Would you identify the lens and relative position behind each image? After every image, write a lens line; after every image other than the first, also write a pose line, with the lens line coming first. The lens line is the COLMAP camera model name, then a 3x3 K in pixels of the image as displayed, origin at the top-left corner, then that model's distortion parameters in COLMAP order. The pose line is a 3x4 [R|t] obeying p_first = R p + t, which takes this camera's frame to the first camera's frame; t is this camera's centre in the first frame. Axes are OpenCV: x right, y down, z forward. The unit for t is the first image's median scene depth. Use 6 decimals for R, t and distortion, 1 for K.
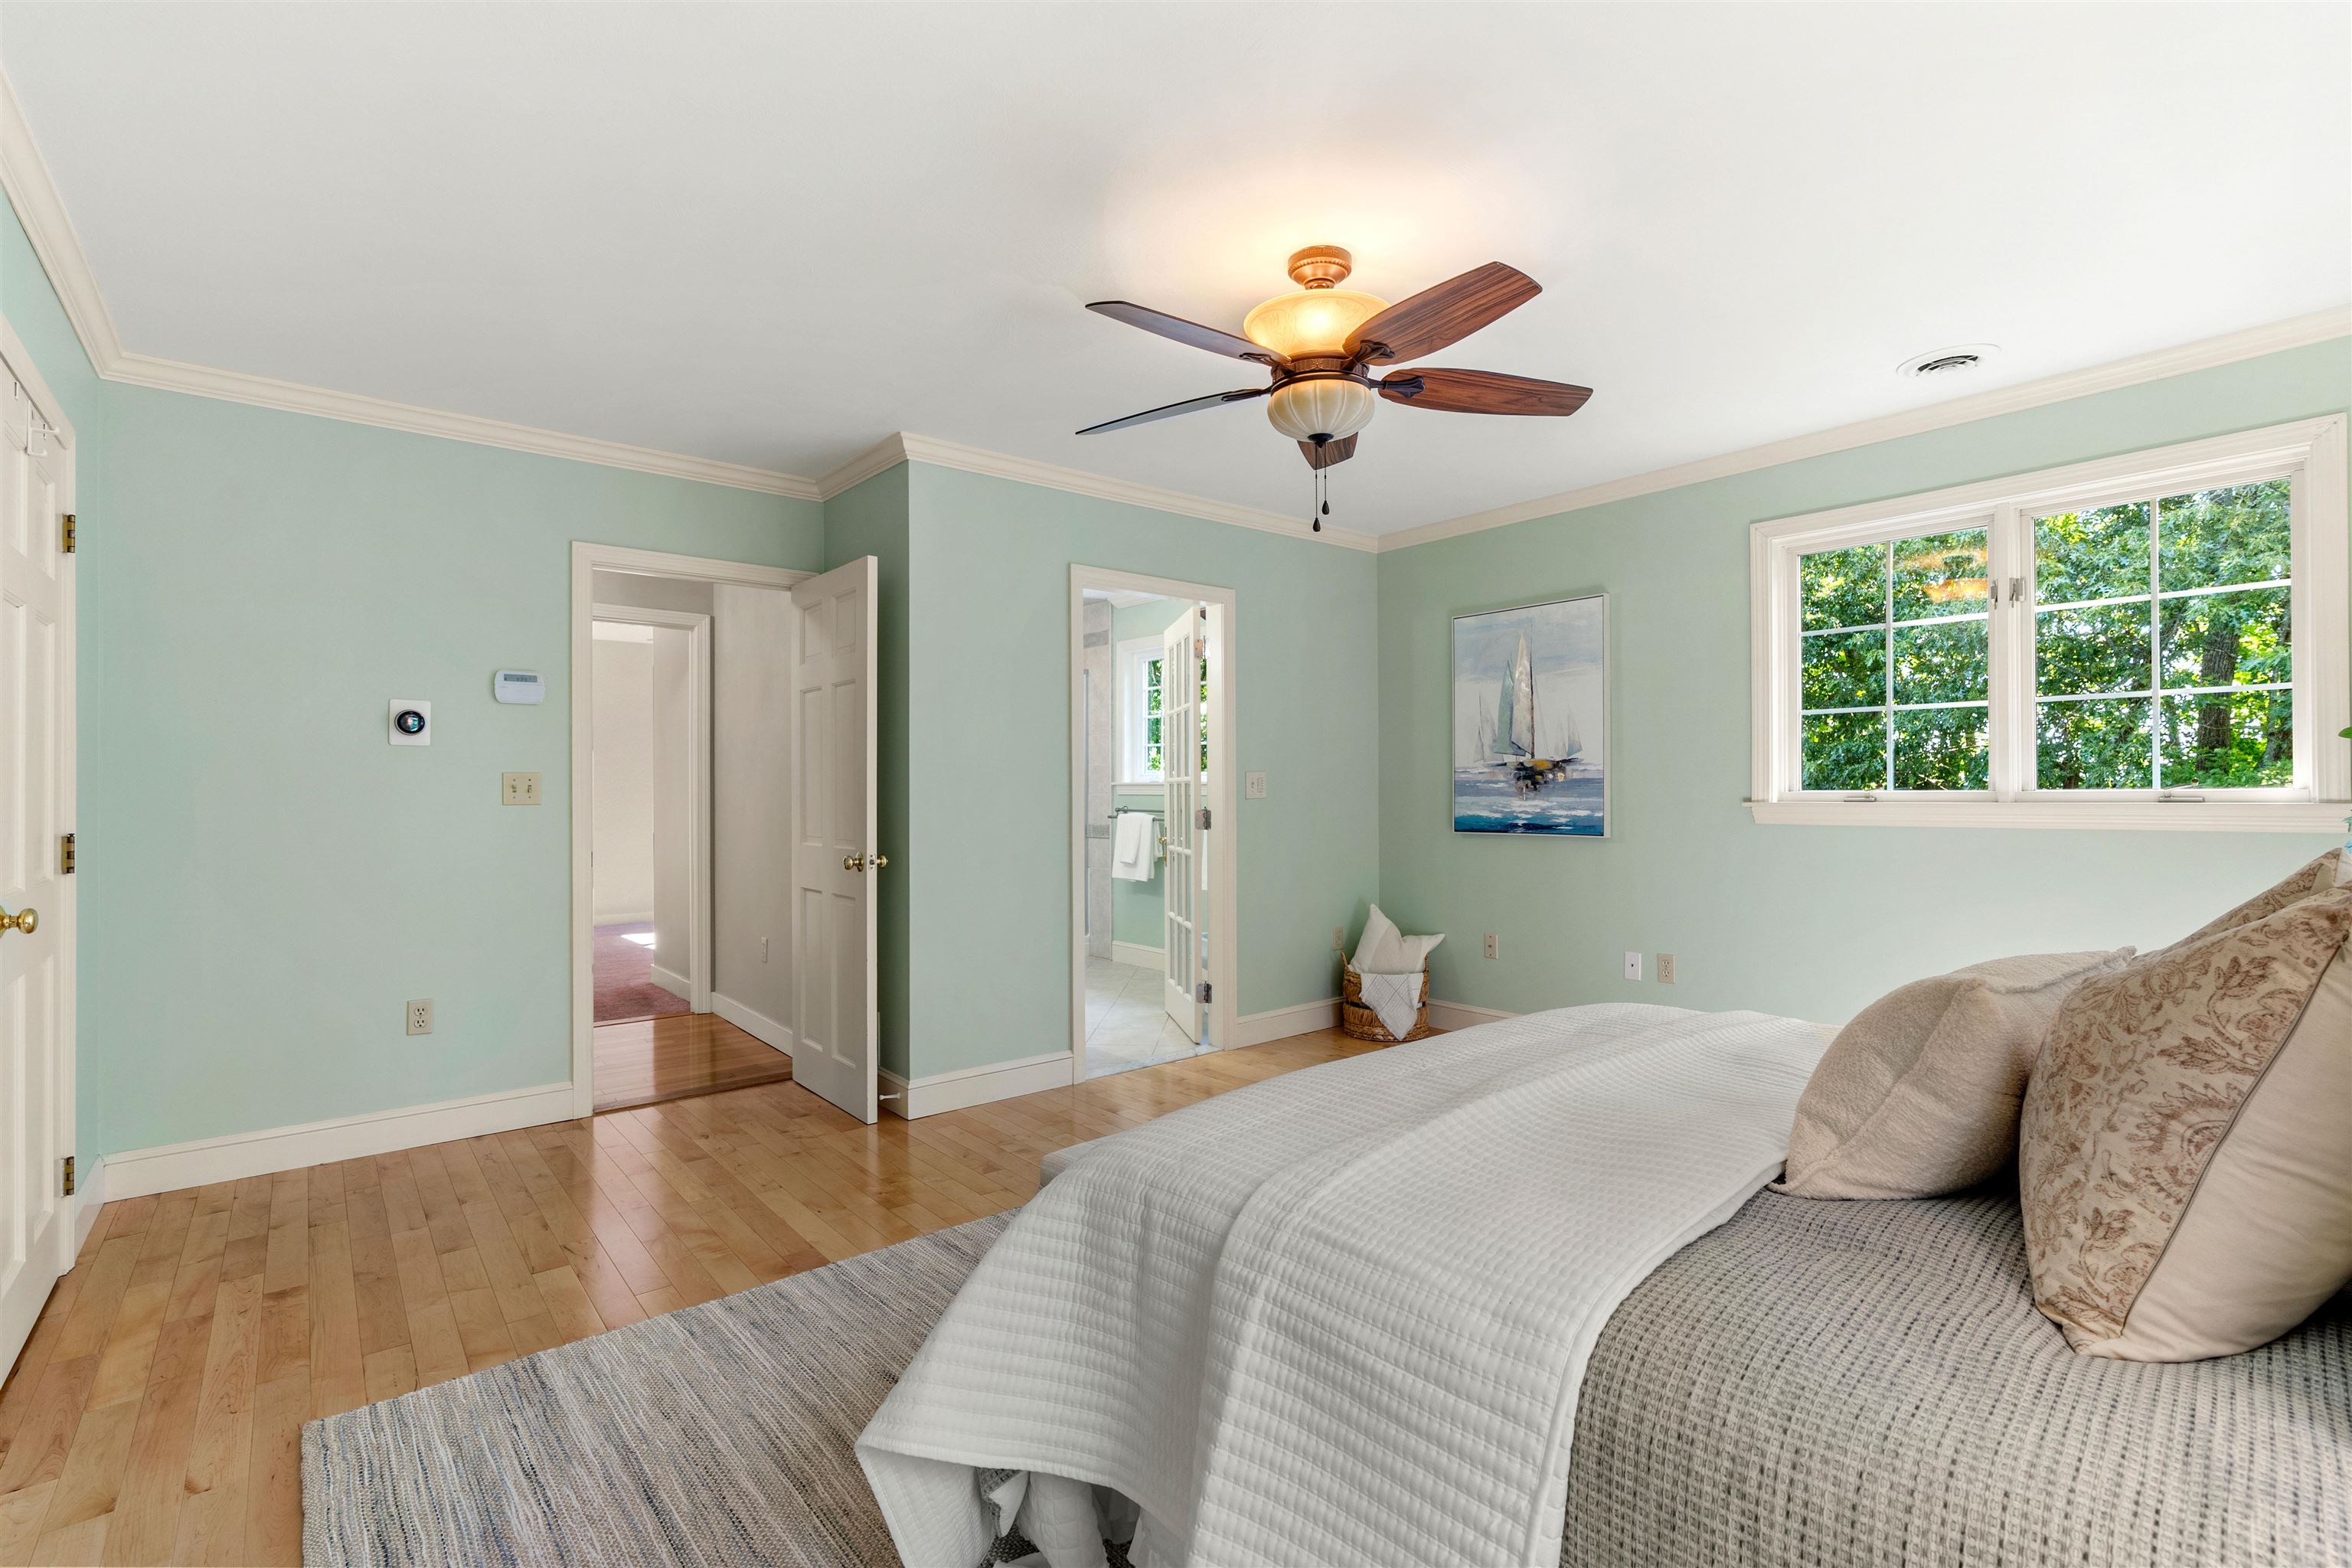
lens RADIAL K [[1061.3, 0, 1166.0], [0, 1061.3, 781.0], [0, 0, 1]] dist [-0.010772, -0.000042]
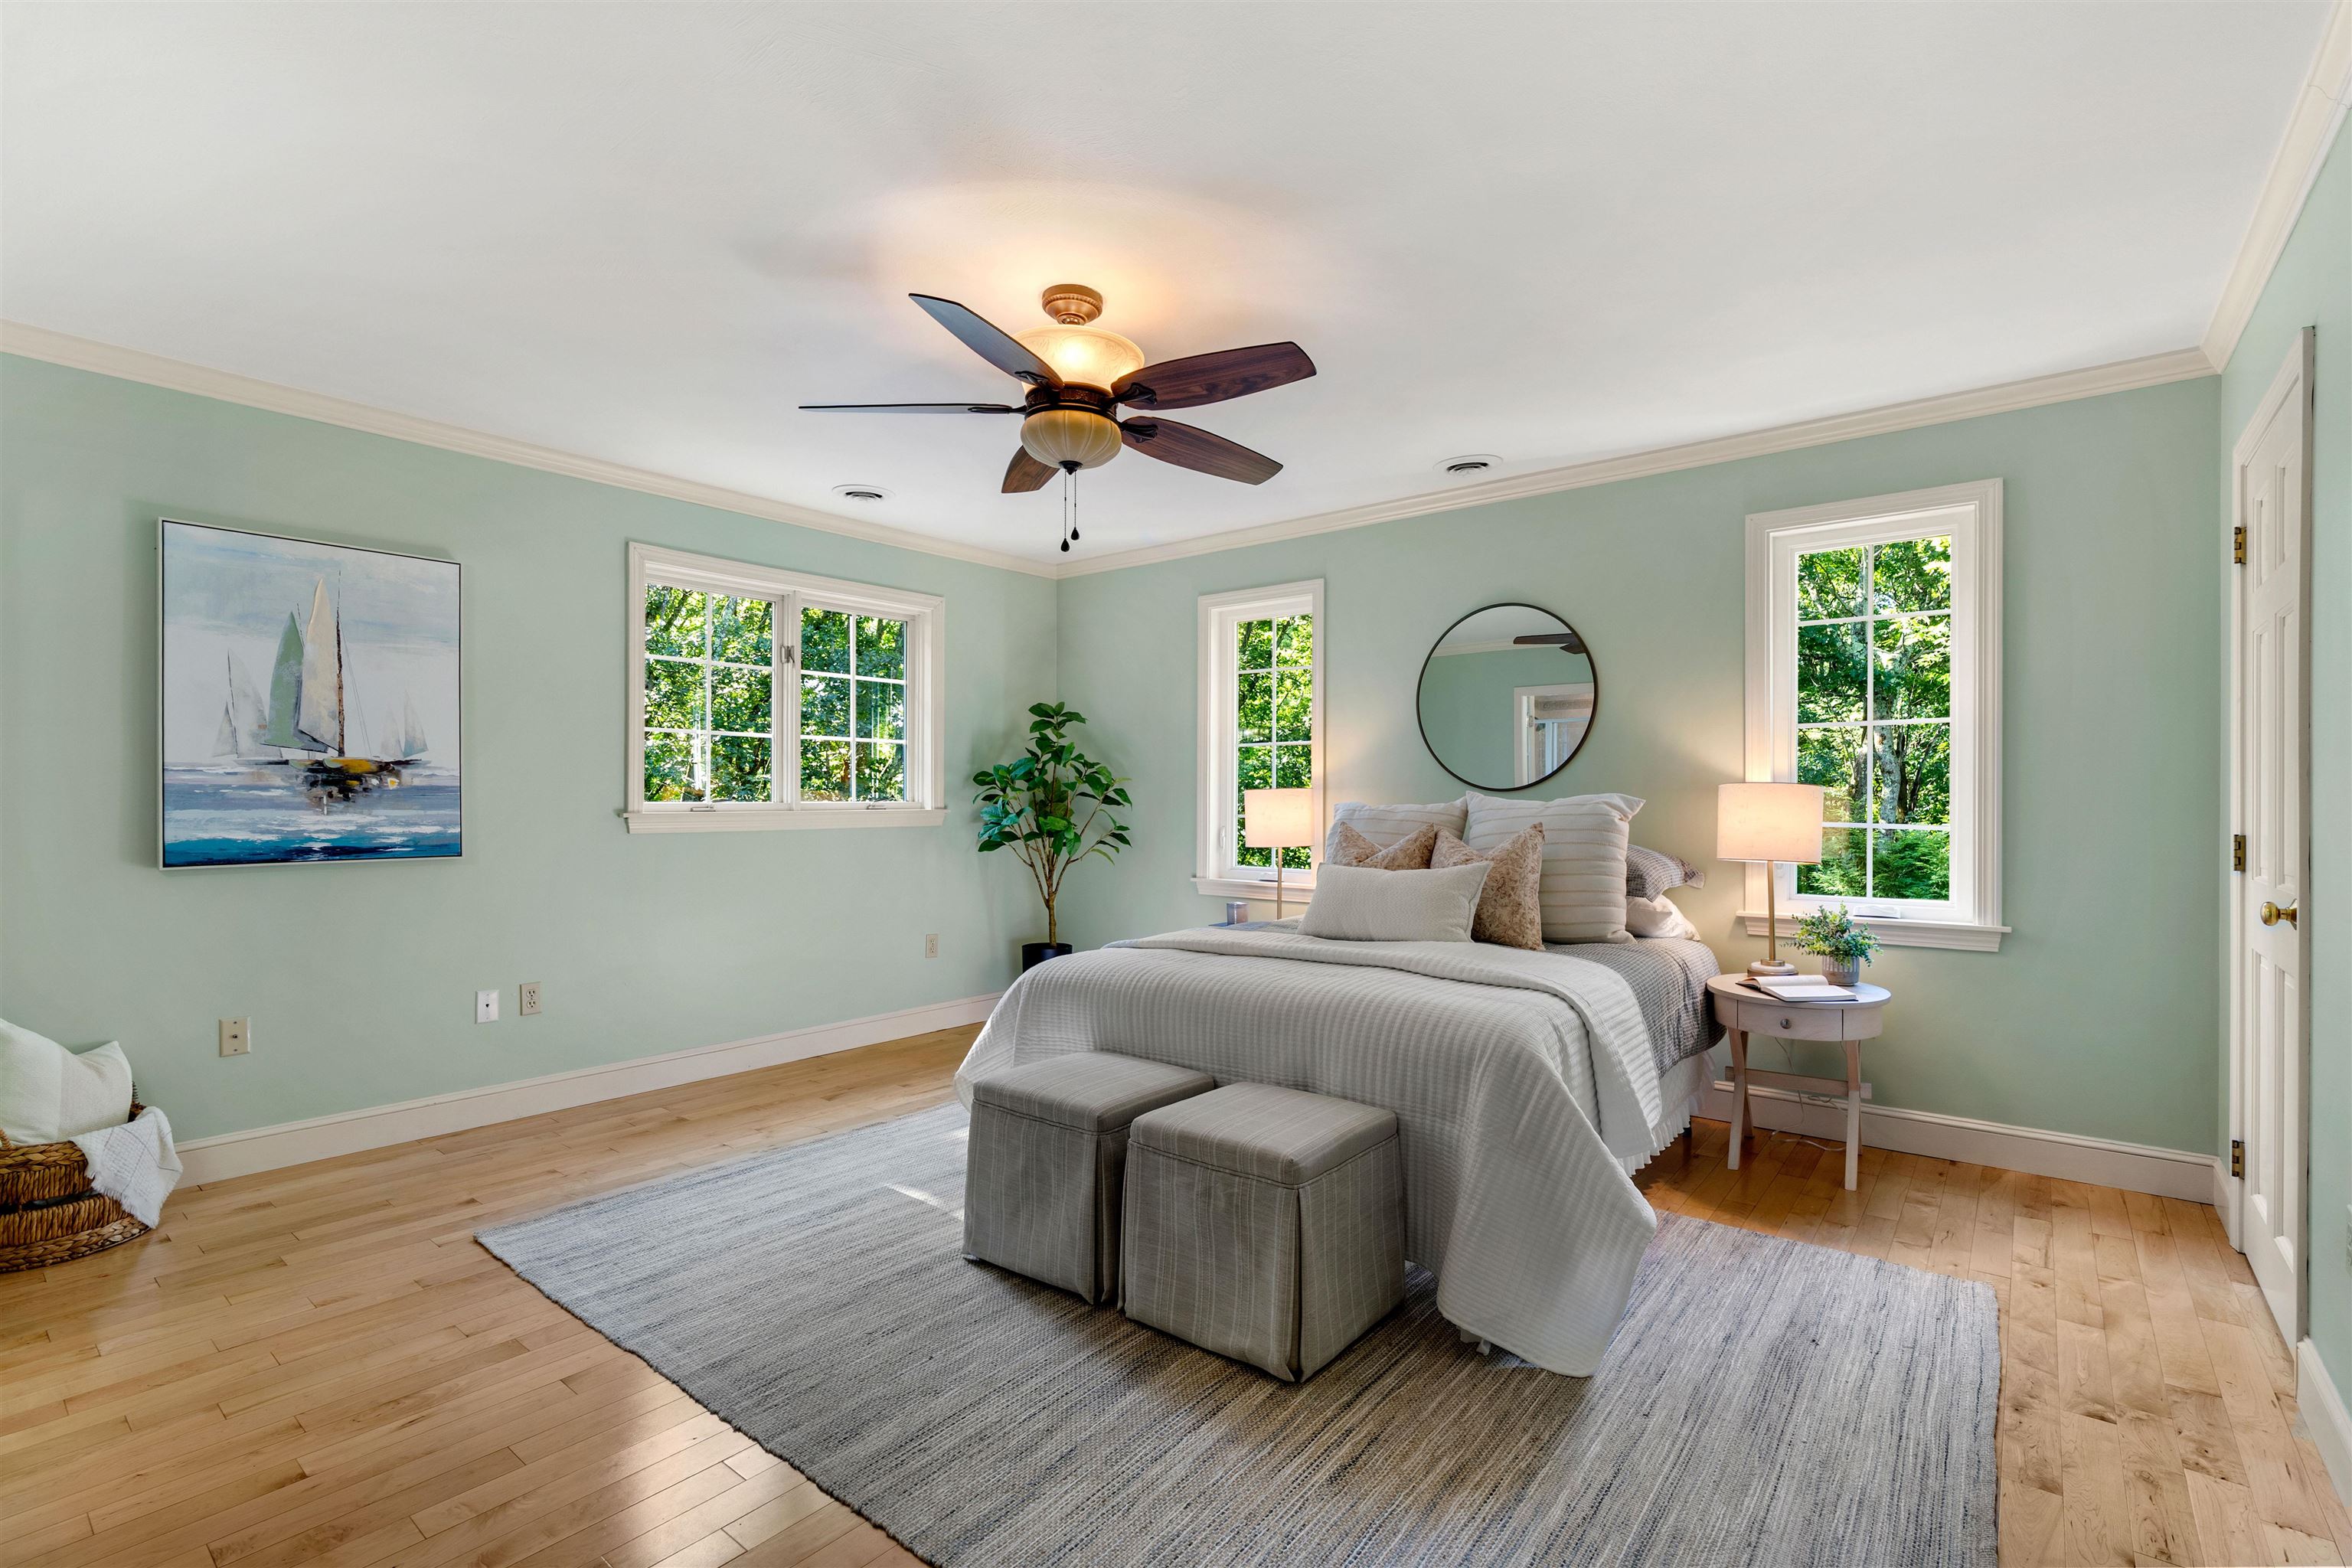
lens RADIAL K [[1068.4, 0, 1181.6], [0, 1068.4, 811.2], [0, 0, 1]] dist [-0.002459, -0.000283]
pose [[-0.211129, -0.005834, 0.977441, -0.494492], [-0.007746, 0.999961, 0.004295, 0.008593], [-0.977427, -0.006665, -0.211166, 0.598603]]
